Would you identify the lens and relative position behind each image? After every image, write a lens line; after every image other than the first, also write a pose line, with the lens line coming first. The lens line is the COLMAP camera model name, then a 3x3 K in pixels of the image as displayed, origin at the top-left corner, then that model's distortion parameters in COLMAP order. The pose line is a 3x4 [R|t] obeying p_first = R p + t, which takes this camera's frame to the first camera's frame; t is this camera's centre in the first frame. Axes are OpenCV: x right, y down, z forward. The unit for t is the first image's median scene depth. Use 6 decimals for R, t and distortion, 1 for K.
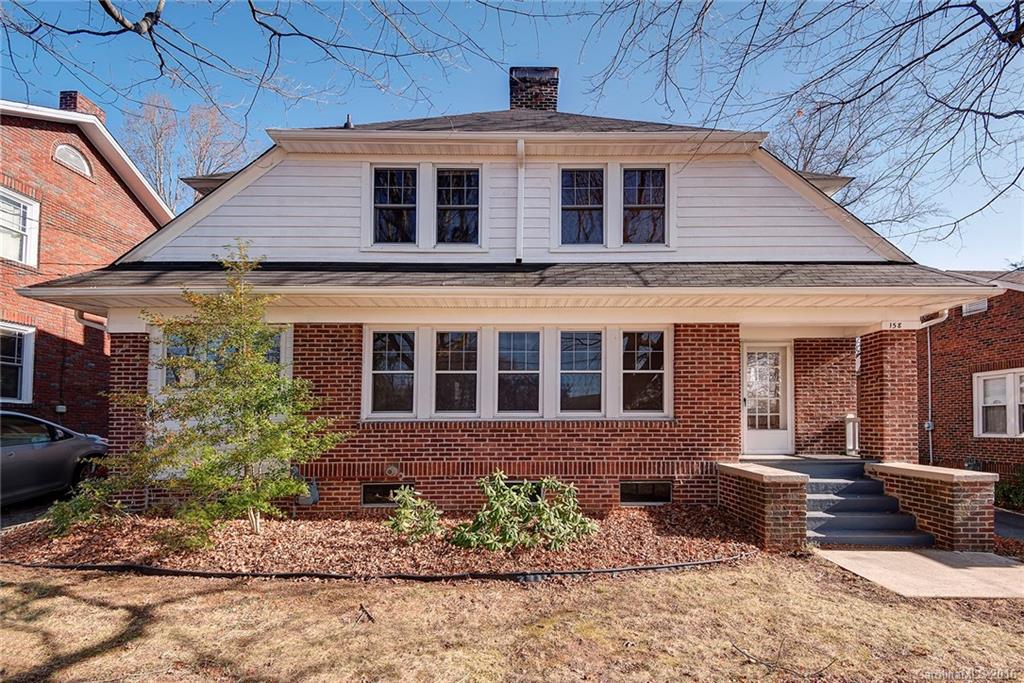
lens RADIAL K [[472.5, 0, 506.0], [0, 472.5, 334.8], [0, 0, 1]] dist [0.012626, -0.007015]
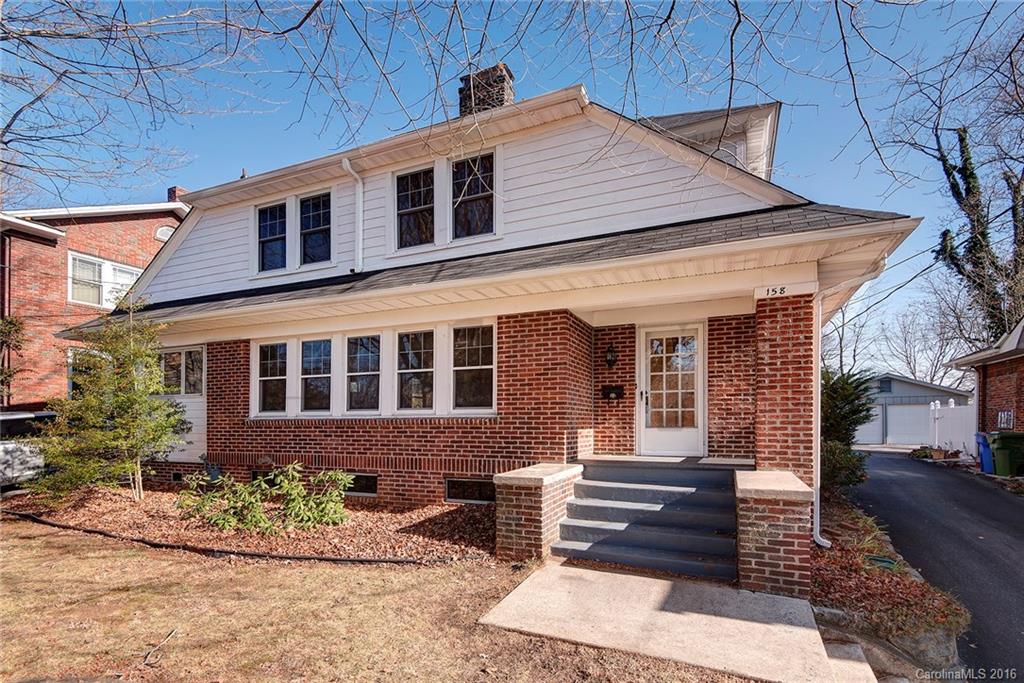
lens RADIAL K [[451.5, 0, 514.9], [0, 451.5, 350.0], [0, 0, 1]] dist [0.016629, -0.000111]
pose [[0.921038, -0.061563, -0.384577, 0.749535], [0.073014, 0.997215, 0.015230, 0.034093], [0.382568, -0.042107, 0.922967, 0.176959]]
